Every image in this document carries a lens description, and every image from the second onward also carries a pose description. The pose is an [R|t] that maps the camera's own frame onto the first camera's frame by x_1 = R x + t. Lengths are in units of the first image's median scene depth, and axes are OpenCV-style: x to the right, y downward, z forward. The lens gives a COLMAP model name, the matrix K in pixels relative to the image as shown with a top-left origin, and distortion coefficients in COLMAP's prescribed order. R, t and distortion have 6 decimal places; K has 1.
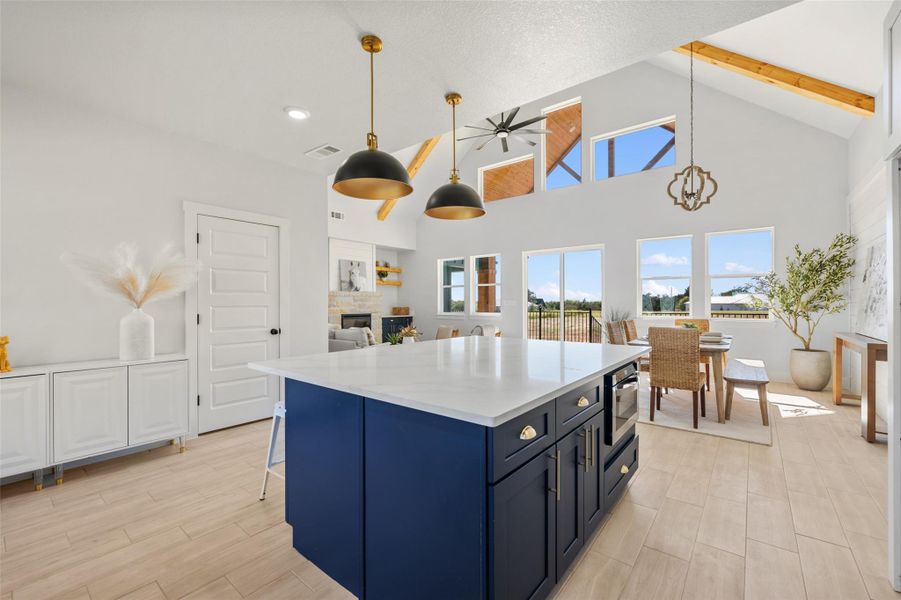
lens RADIAL K [[378.6, 0, 449.9], [0, 378.6, 304.5], [0, 0, 1]] dist [0.000085, 0.000075]
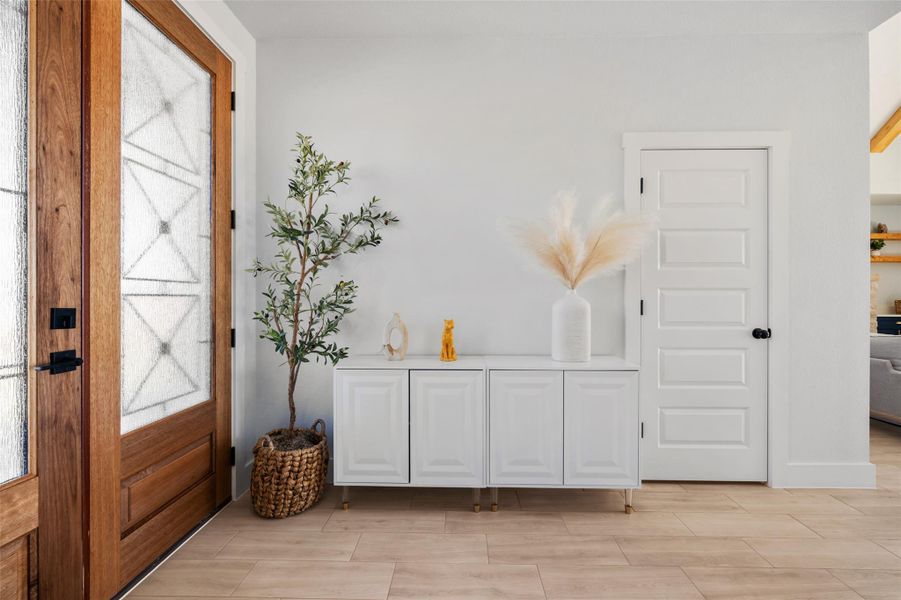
lens RADIAL K [[371.7, 0, 453.0], [0, 371.7, 299.1], [0, 0, 1]] dist [-0.000619, -0.000093]
pose [[0.608562, 0.004691, -0.793493, -0.183653], [-0.004551, 0.999987, 0.002421, 0.012748], [0.793494, 0.002138, 0.608575, 0.179109]]
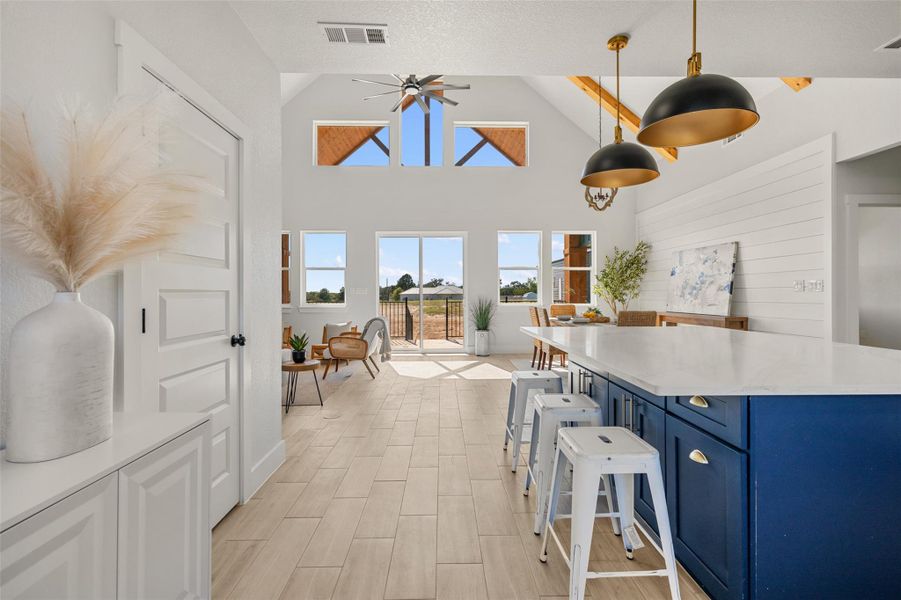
lens RADIAL K [[410.4, 0, 450.5], [0, 410.4, 292.1], [0, 0, 1]] dist [-0.001387, -0.000141]
pose [[0.765205, 0.002062, 0.643783, -0.365846], [0.003077, 0.999972, -0.006861, 0.006369], [-0.643779, 0.007231, 0.765177, 0.235220]]
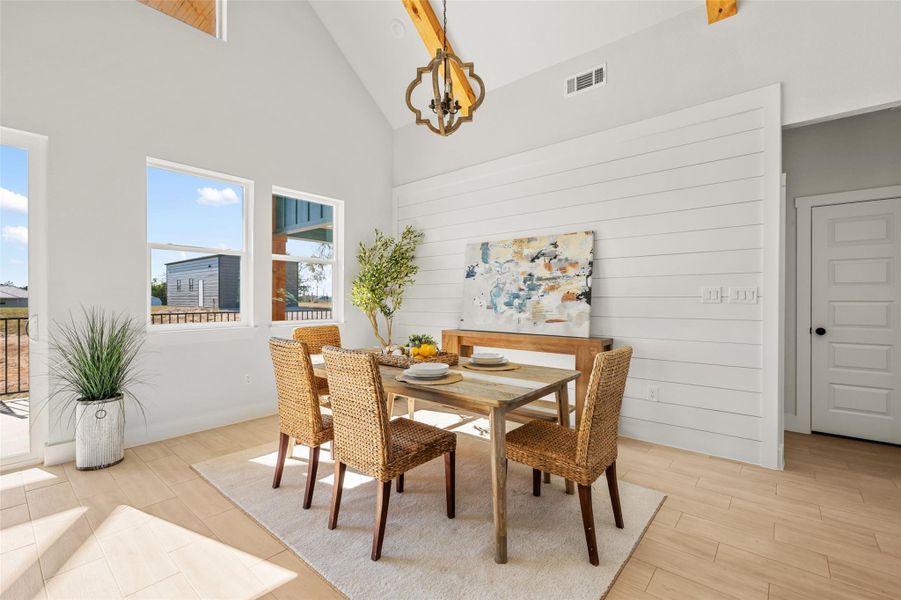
lens RADIAL K [[394.9, 0, 448.3], [0, 394.9, 299.0], [0, 0, 1]] dist [0.001151, 0.000201]
pose [[0.026387, -0.000072, 0.999652, 0.039271], [0.001079, 0.999999, 0.000043, -0.002928], [-0.999651, 0.001077, 0.026388, 0.686360]]
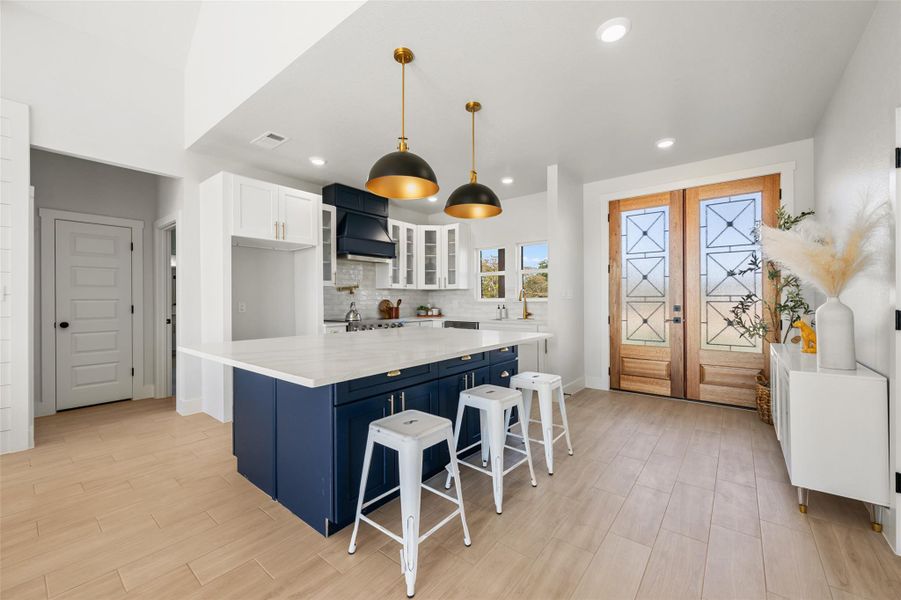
lens RADIAL K [[358.3, 0, 448.5], [0, 358.3, 299.8], [0, 0, 1]] dist [-0.001205, 0.000001]
pose [[-0.999976, 0.006847, 0.001278, -0.036811], [0.006851, 0.999971, 0.003229, 0.003311], [-0.001256, 0.003238, -0.999994, 0.776528]]
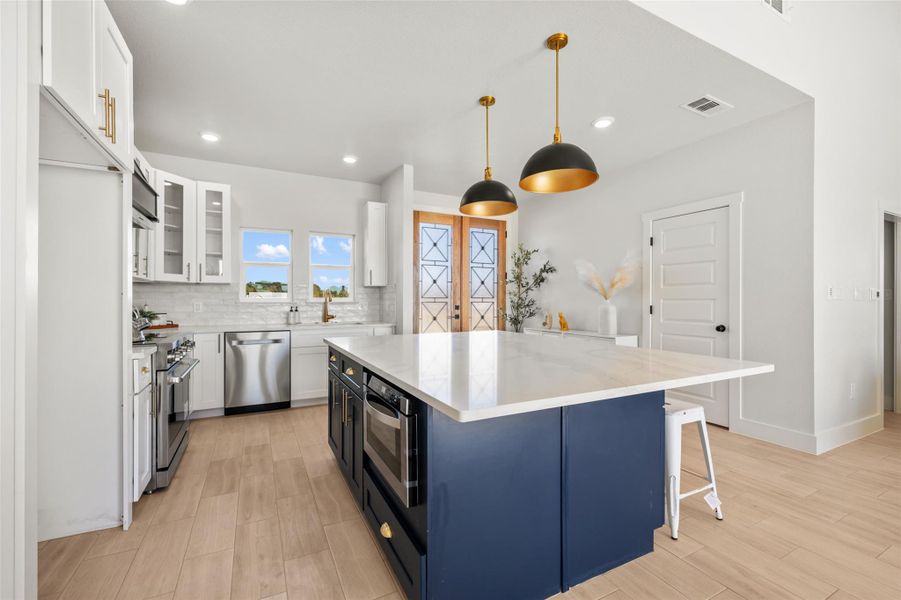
lens RADIAL K [[383.5, 0, 448.7], [0, 383.5, 300.1], [0, 0, 1]] dist [-0.000719, -0.000059]
pose [[-0.411713, 0.002291, -0.911311, 0.365164], [-0.003510, 0.999985, 0.004099, 0.003246], [0.911307, 0.004886, -0.411699, 0.482414]]
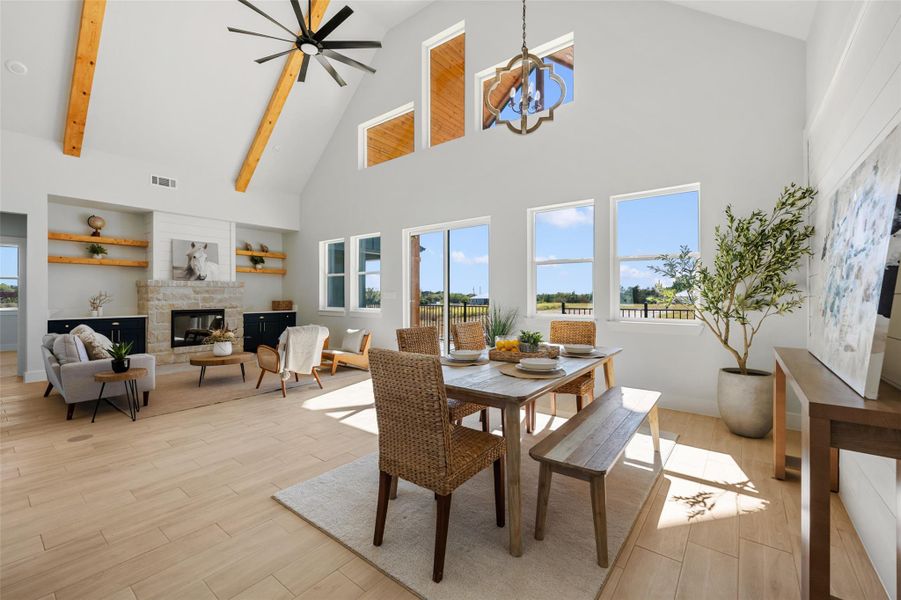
lens RADIAL K [[374.4, 0, 449.2], [0, 374.4, 295.4], [0, 0, 1]] dist [-0.000140, -0.000197]
pose [[0.999925, 0.001436, 0.012131, 0.364950], [-0.001389, 0.999991, -0.003903, -0.002650], [-0.012137, 0.003885, 0.999919, 0.311005]]
